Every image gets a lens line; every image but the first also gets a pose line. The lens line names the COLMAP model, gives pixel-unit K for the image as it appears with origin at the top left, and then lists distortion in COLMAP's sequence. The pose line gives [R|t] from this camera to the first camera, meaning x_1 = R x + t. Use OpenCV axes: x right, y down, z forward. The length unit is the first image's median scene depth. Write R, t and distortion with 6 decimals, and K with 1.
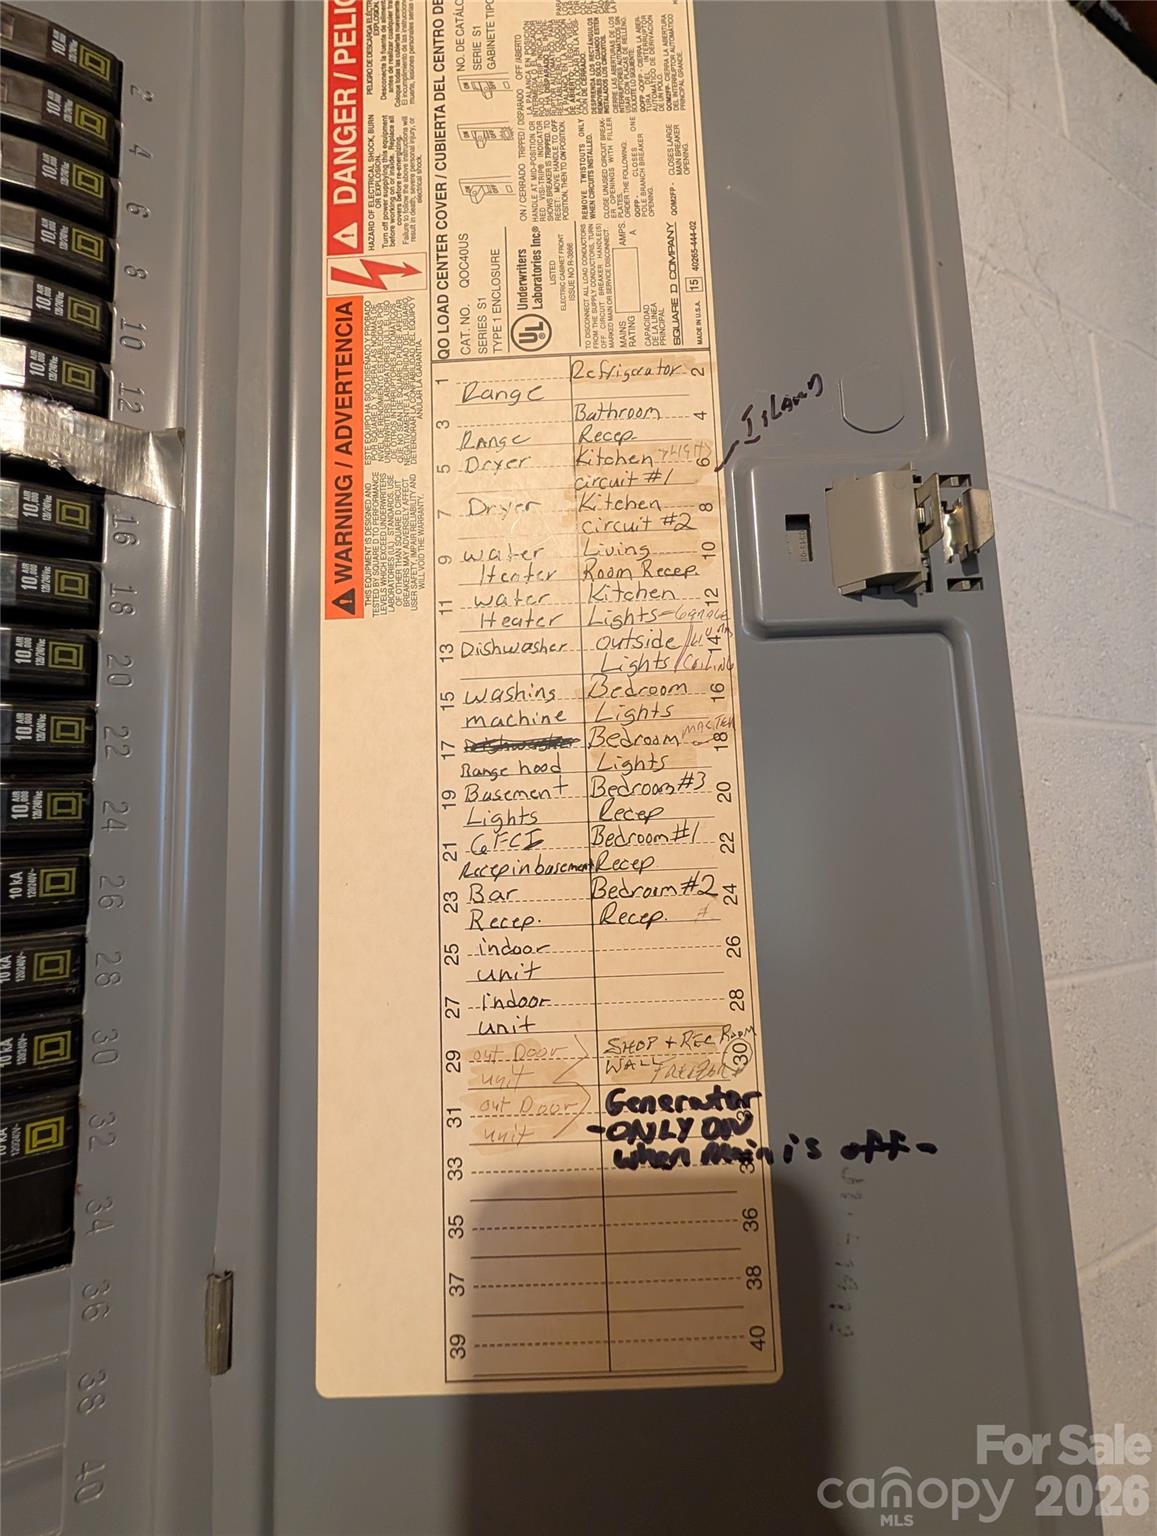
lens RADIAL K [[609.8, 0, 578.8], [0, 609.8, 772.0], [0, 0, 1]] dist [-0.000705, 0.000046]
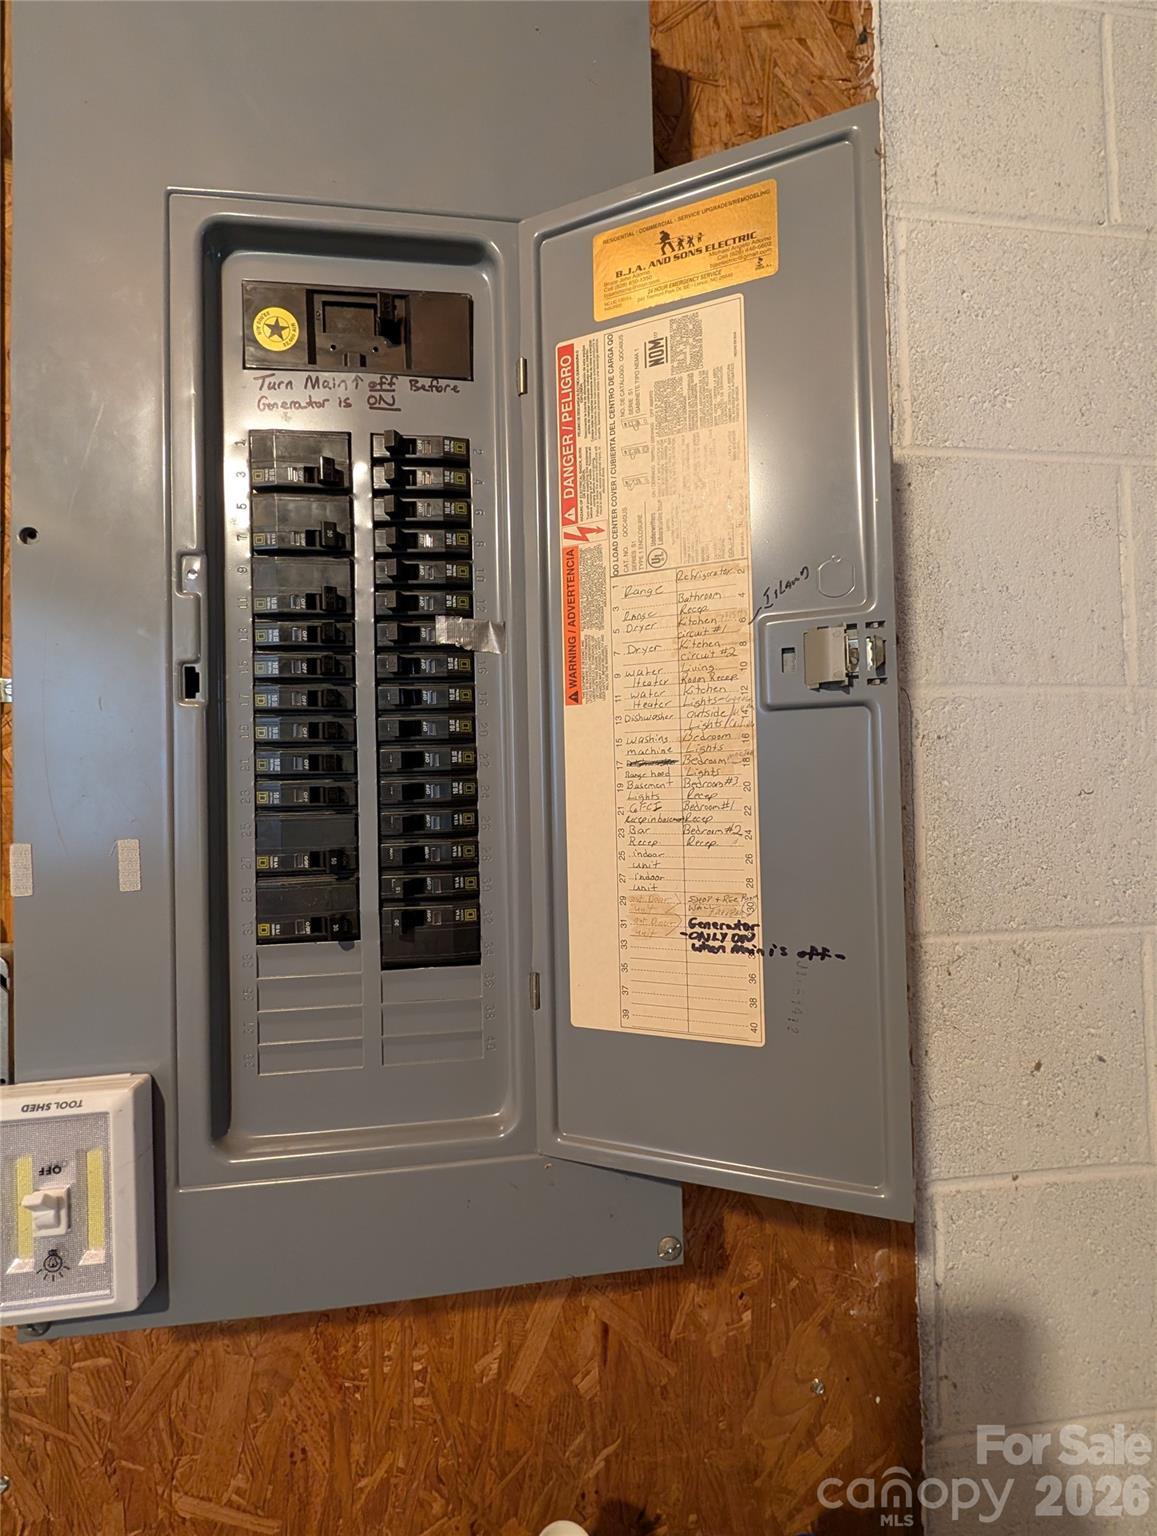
lens RADIAL K [[609.8, 0, 580.7], [0, 609.8, 772.6], [0, 0, 1]] dist [-0.000705, 0.000046]
pose [[0.947443, 0.008704, -0.319806, 0.360341], [0.019879, 0.996097, 0.086003, -0.202851], [0.319306, -0.087840, 0.943572, -1.138033]]
